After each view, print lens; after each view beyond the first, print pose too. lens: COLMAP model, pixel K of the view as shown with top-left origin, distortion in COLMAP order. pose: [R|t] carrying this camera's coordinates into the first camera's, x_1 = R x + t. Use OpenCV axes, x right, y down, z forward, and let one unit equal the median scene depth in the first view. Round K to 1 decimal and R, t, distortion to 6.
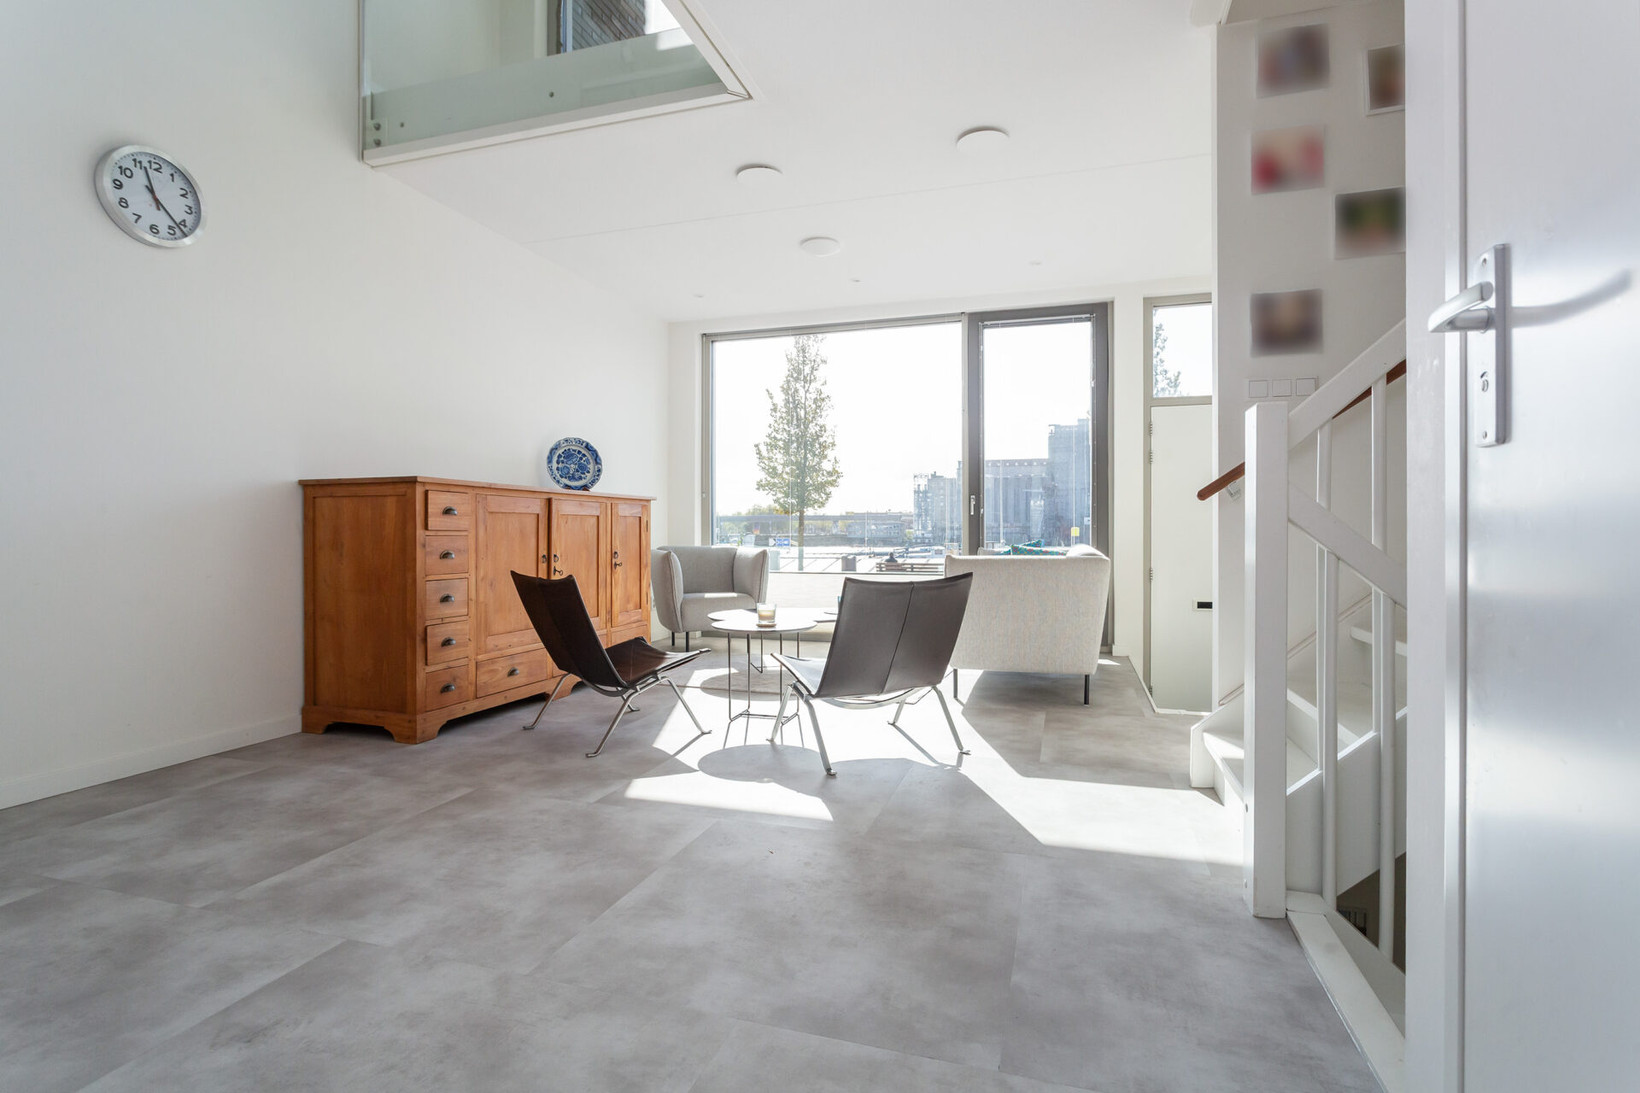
lens RADIAL K [[790.1, 0, 807.5], [0, 790.1, 543.6], [0, 0, 1]] dist [0.005490, 0.000148]
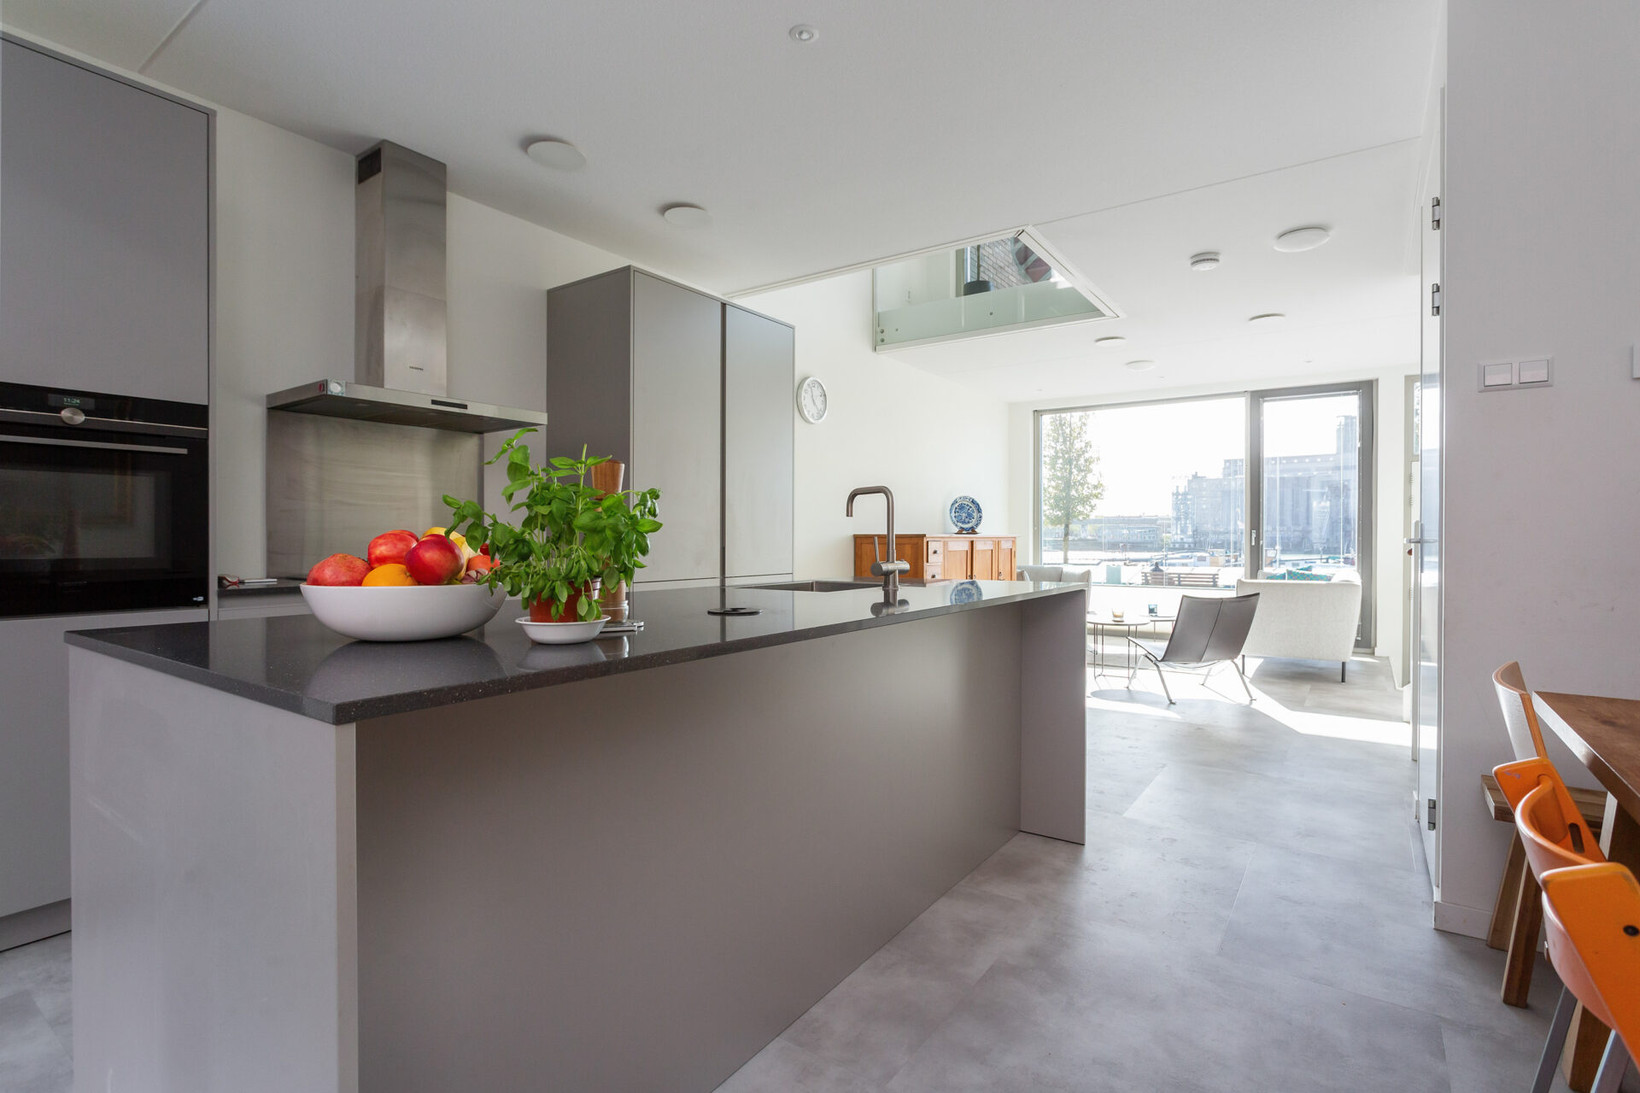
lens RADIAL K [[790.1, 0, 820.5], [0, 790.1, 546.8], [0, 0, 1]] dist [0.005490, 0.000148]
pose [[0.960610, 0.005962, -0.277835, -0.178297], [-0.005778, 0.999982, 0.001480, -0.047052], [0.277839, 0.000184, 0.960628, -0.707002]]
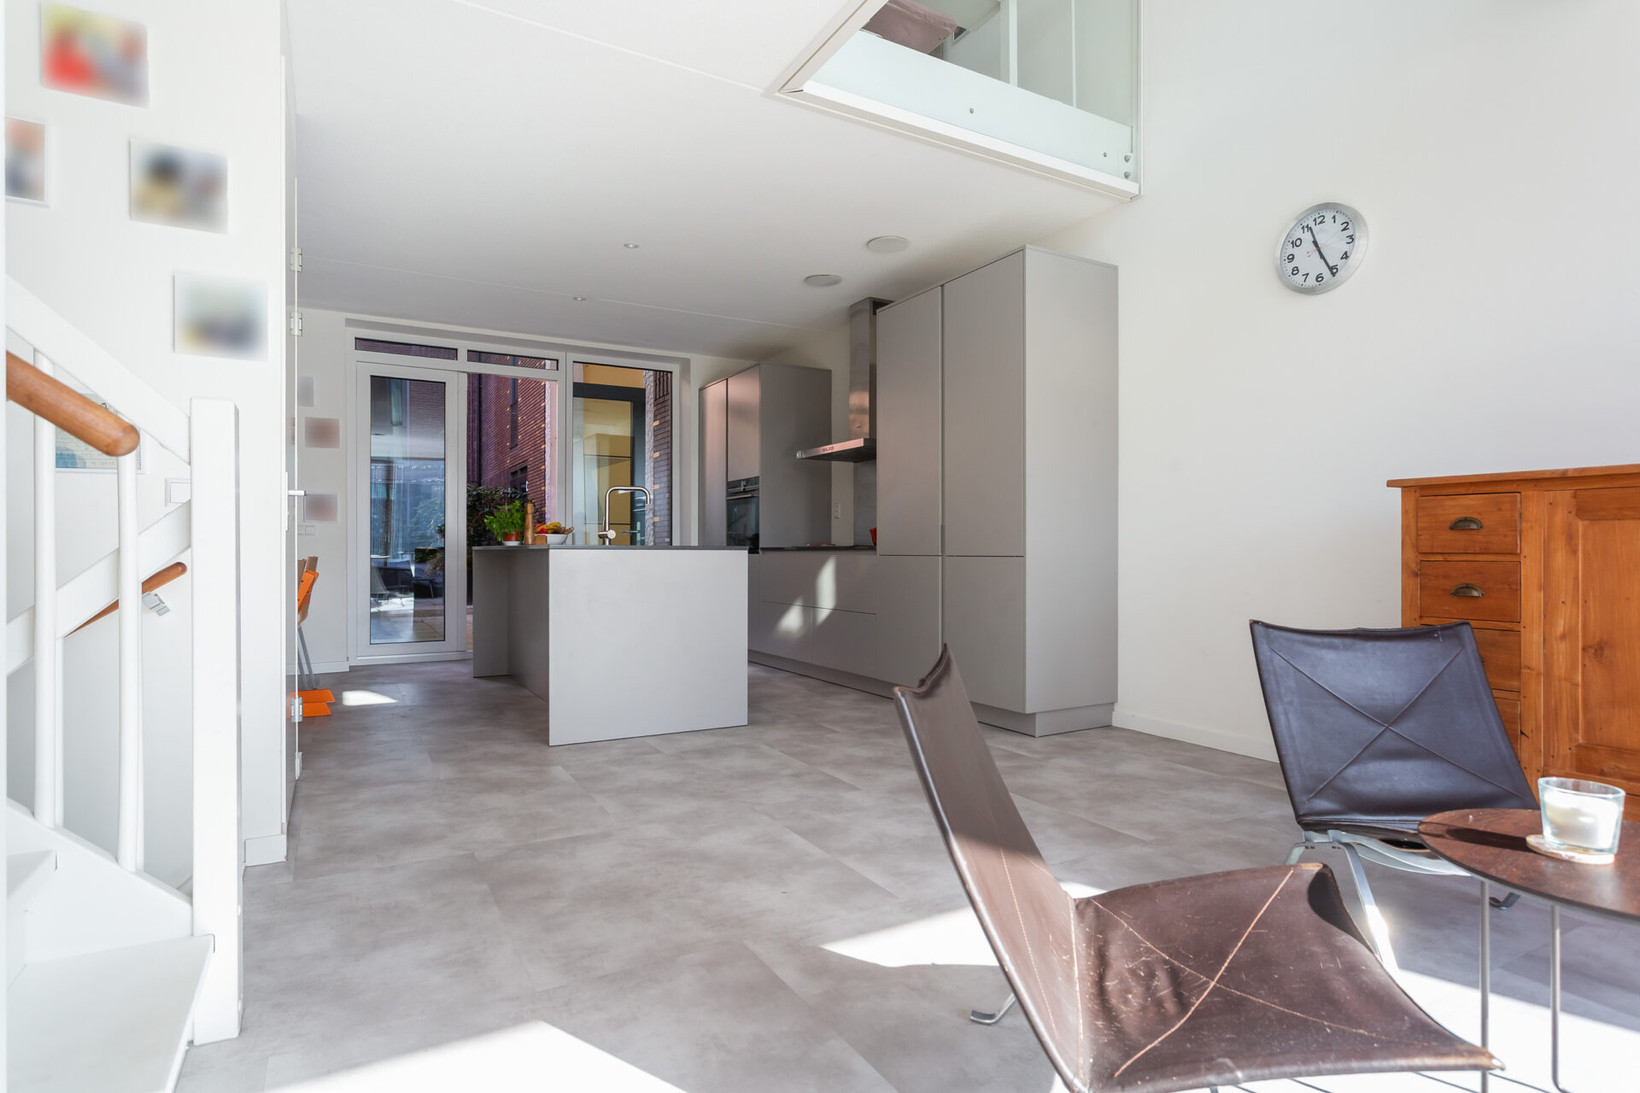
lens RADIAL K [[834.2, 0, 799.8], [0, 834.2, 561.9], [0, 0, 1]] dist [-0.022931, -0.000265]
pose [[-0.678406, 0.004122, -0.734675, 0.373834], [-0.013068, 0.999758, 0.017676, -0.011565], [0.734571, 0.021592, -0.678188, 0.939163]]
